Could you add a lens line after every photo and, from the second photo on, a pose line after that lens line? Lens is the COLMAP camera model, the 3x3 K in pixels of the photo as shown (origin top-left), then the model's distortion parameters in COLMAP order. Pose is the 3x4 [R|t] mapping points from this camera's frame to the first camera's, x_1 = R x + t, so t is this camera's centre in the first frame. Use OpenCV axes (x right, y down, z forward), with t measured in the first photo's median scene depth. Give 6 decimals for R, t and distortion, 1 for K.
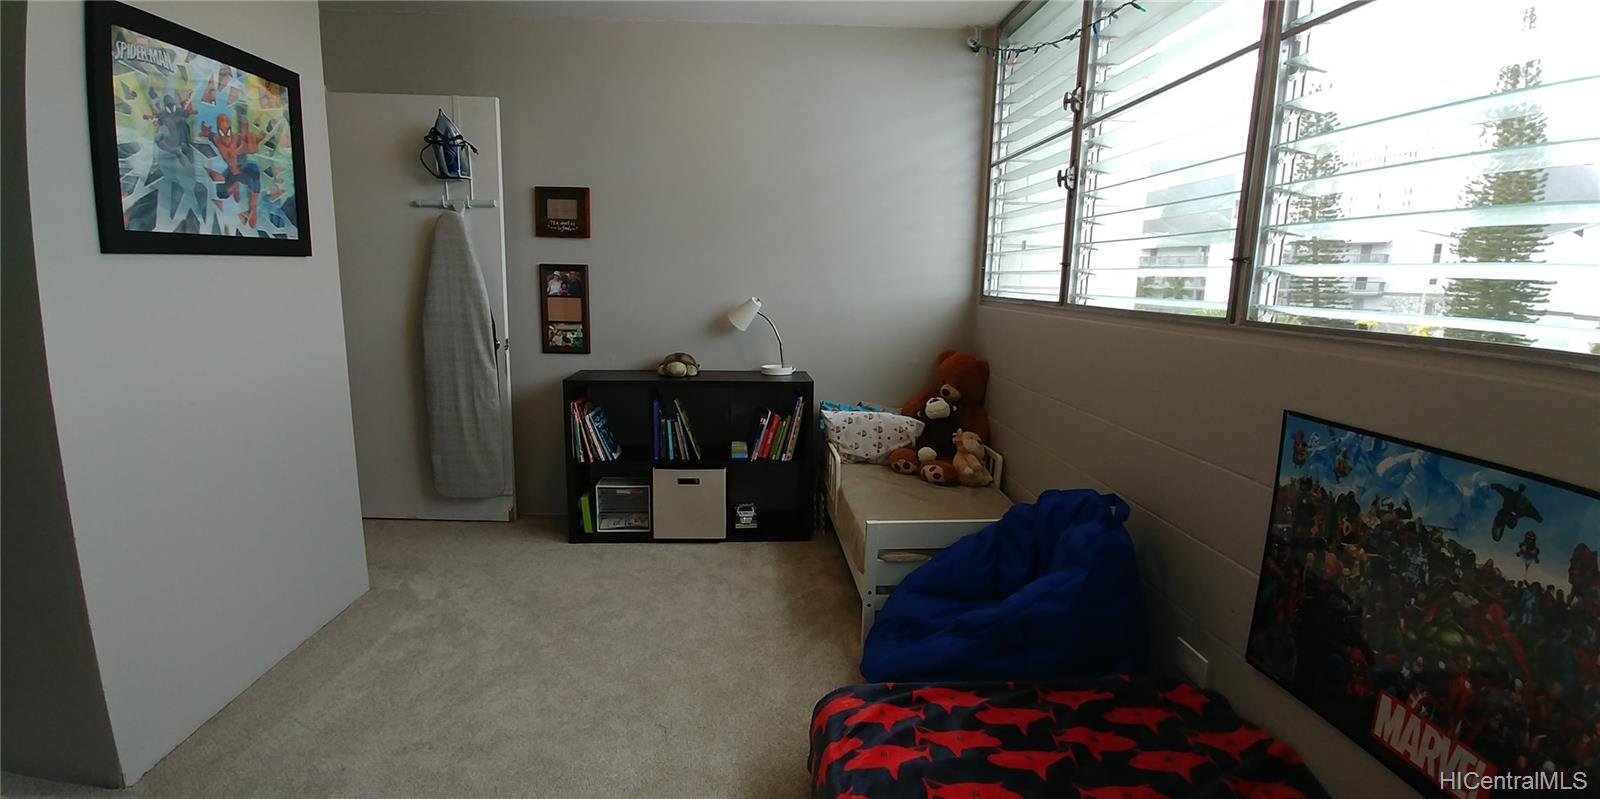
lens RADIAL K [[727.4, 0, 800.0], [0, 727.4, 399.5], [0, 0, 1]] dist [-0.020354, 0.000760]
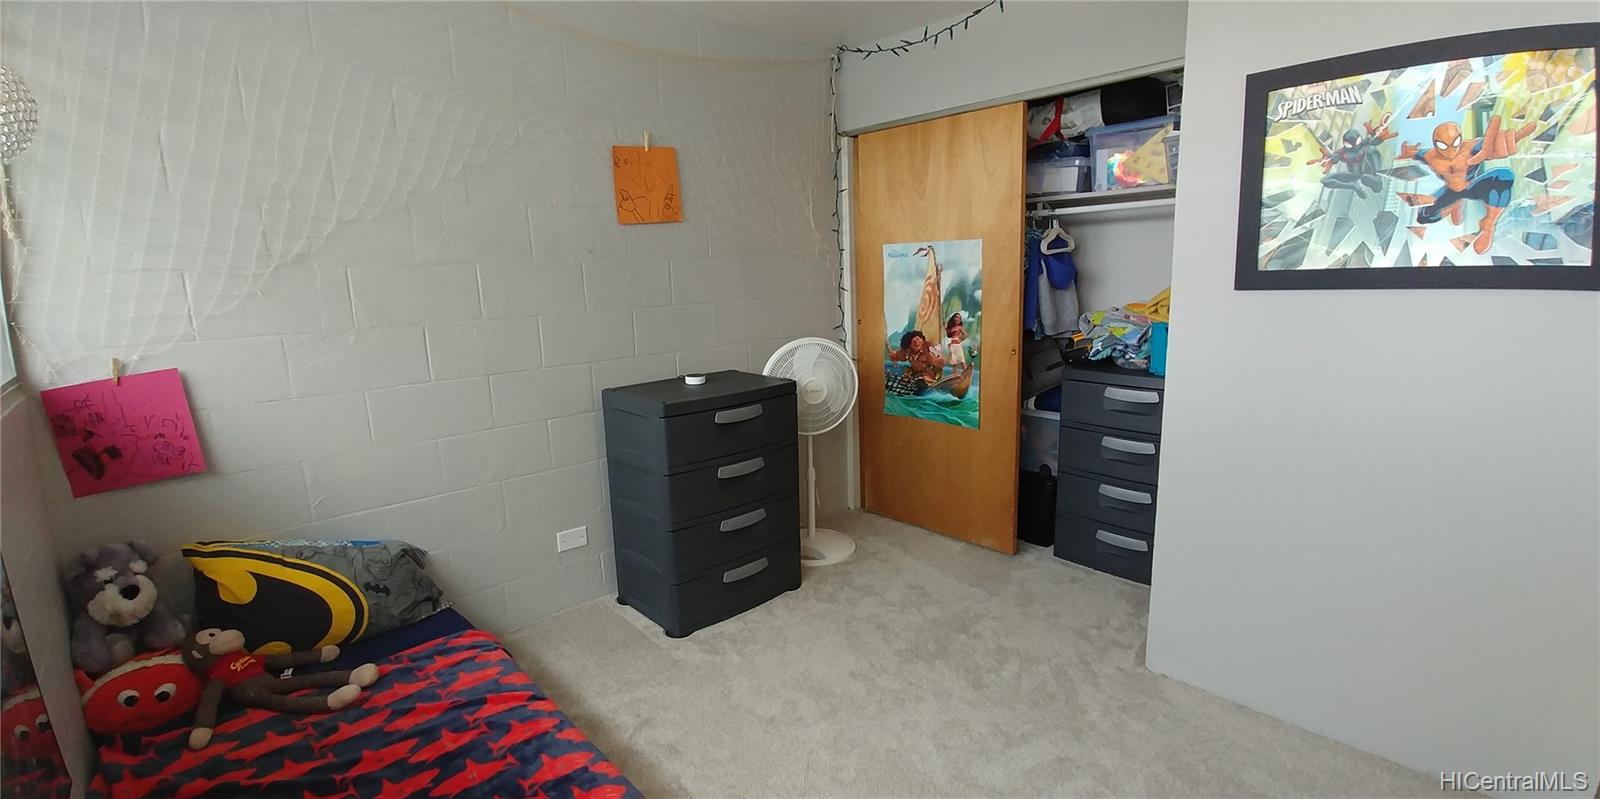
lens RADIAL K [[710.4, 0, 779.5], [0, 710.4, 398.9], [0, 0, 1]] dist [0.034129, -0.034885]
pose [[-0.764460, 0.120551, -0.633299, 0.391040], [-0.092695, 0.951598, 0.293032, -0.283373], [0.637972, 0.282715, -0.716285, 1.289804]]
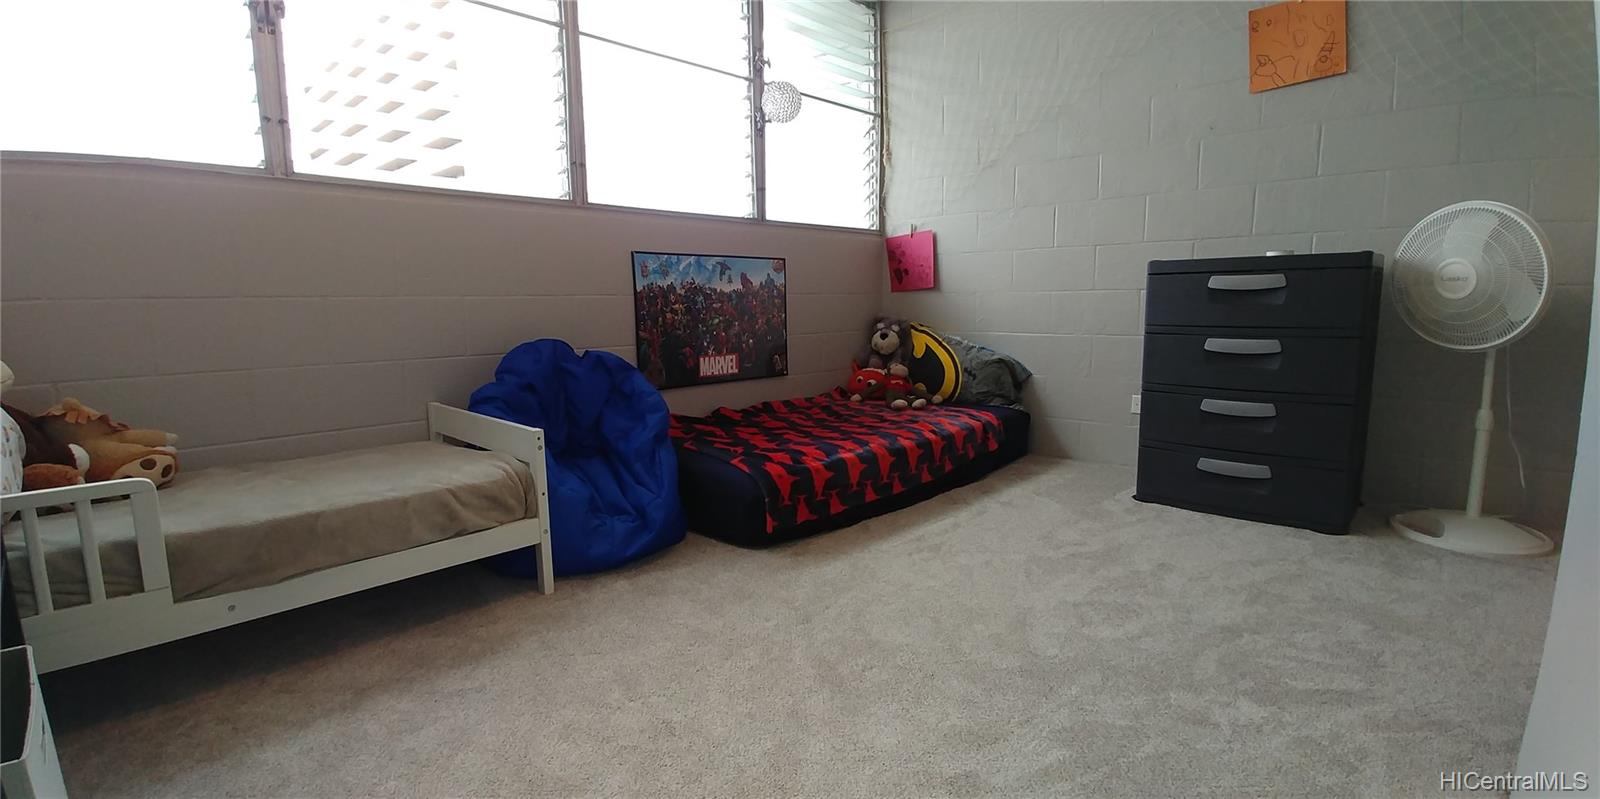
lens RADIAL K [[727.4, 0, 800.0], [0, 727.4, 399.5], [0, 0, 1]] dist [-0.020354, 0.000760]
pose [[-0.705259, -0.108472, 0.700602, -0.815500], [0.113610, 0.958162, 0.262714, -0.049600], [-0.699787, 0.264877, -0.663429, 1.662387]]
